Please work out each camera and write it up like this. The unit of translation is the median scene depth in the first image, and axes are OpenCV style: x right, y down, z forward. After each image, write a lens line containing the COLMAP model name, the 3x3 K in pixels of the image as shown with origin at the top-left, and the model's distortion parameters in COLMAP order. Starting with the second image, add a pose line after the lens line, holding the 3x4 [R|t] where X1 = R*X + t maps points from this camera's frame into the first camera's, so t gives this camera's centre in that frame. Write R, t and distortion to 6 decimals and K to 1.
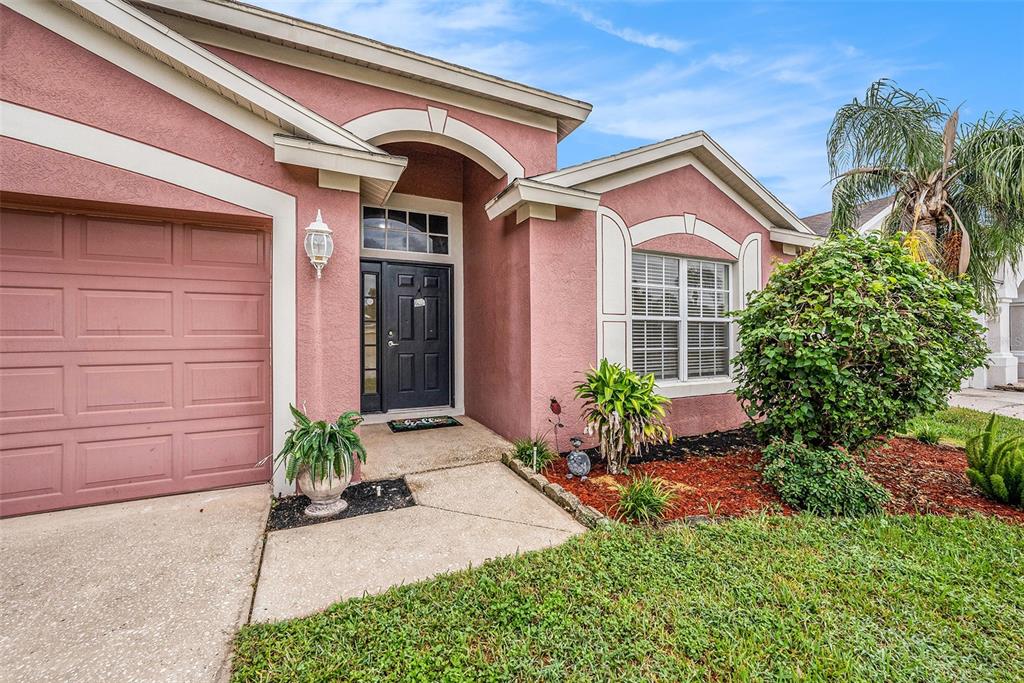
lens RADIAL K [[393.8, 0, 513.7], [0, 393.8, 343.2], [0, 0, 1]] dist [-0.019811, 0.001147]
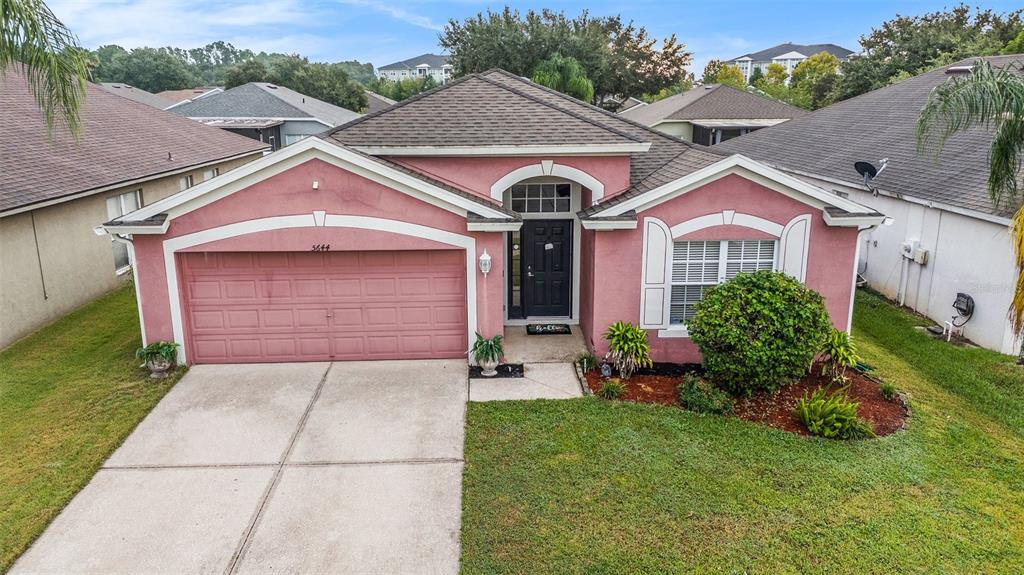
lens RADIAL K [[696.4, 0, 519.5], [0, 696.4, 326.4], [0, 0, 1]] dist [0.050806, -0.005396]
pose [[0.915839, 0.124457, -0.381771, 1.065668], [-0.004702, 0.954013, 0.299729, -0.936597], [0.401518, -0.272708, 0.874308, -2.136807]]
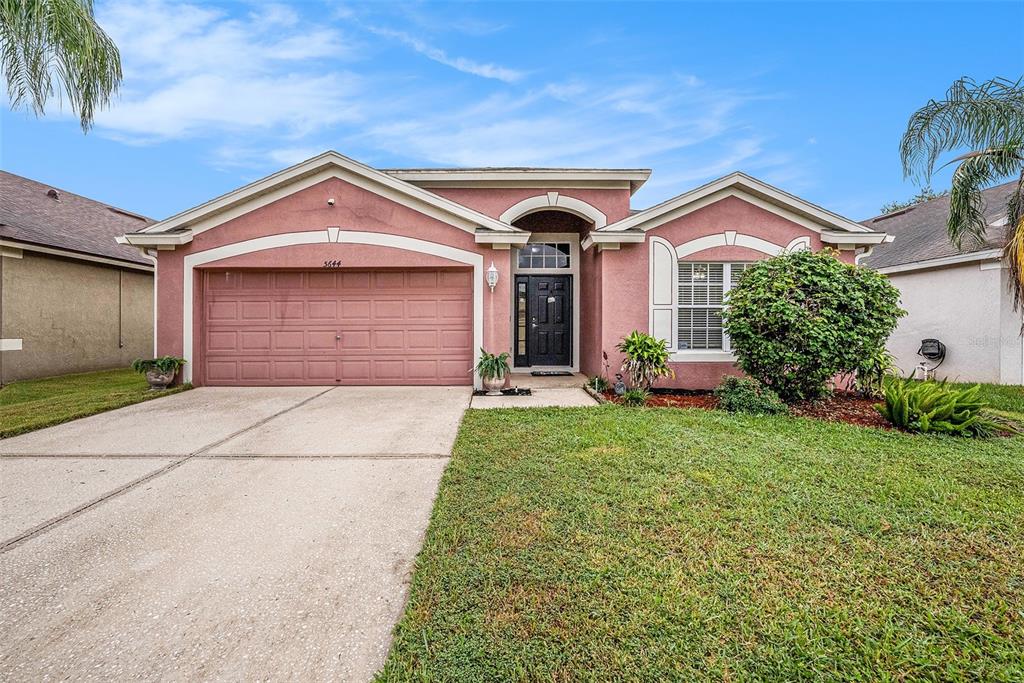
lens RADIAL K [[393.8, 0, 510.0], [0, 393.8, 347.5], [0, 0, 1]] dist [-0.019811, 0.001147]
pose [[0.906281, 0.021554, -0.422126, 0.465734], [-0.008197, 0.999407, 0.033432, 0.062174], [0.422597, -0.026838, 0.905920, -0.849833]]
